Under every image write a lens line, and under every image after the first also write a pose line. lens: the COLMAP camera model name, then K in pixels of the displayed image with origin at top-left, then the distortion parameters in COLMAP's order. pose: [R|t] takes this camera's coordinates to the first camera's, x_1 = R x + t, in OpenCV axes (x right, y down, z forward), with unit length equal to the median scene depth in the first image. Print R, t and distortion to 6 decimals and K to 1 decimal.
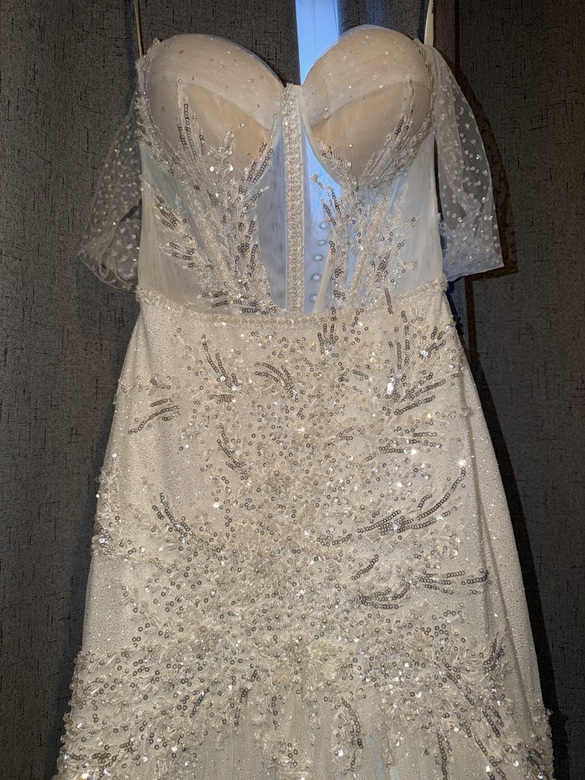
lens RADIAL K [[558.2, 0, 292.5], [0, 558.2, 390.0], [0, 0, 1]] dist [0.062894, -0.088289]
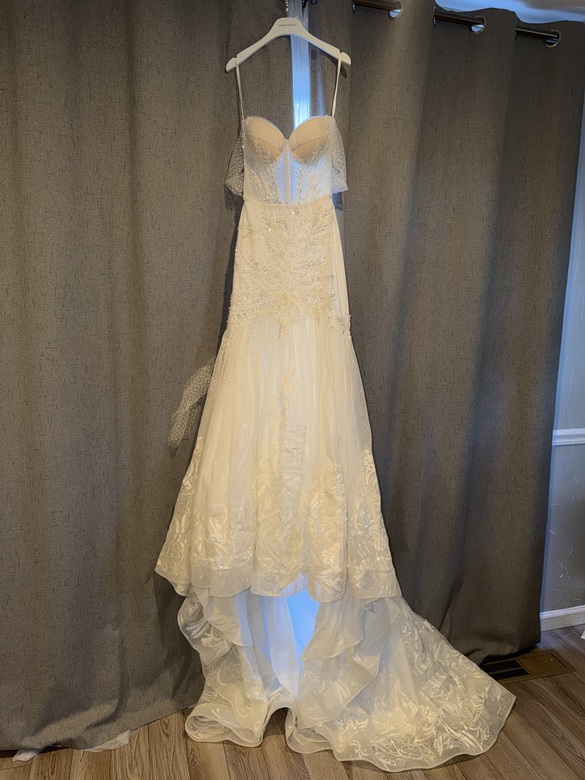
lens RADIAL K [[558.2, 0, 292.5], [0, 558.2, 390.0], [0, 0, 1]] dist [0.062894, -0.088289]
pose [[0.987961, 0.045436, -0.147880, 0.587576], [-0.007818, 0.969340, 0.245599, 0.120864], [0.154505, -0.241486, 0.958025, -2.554994]]
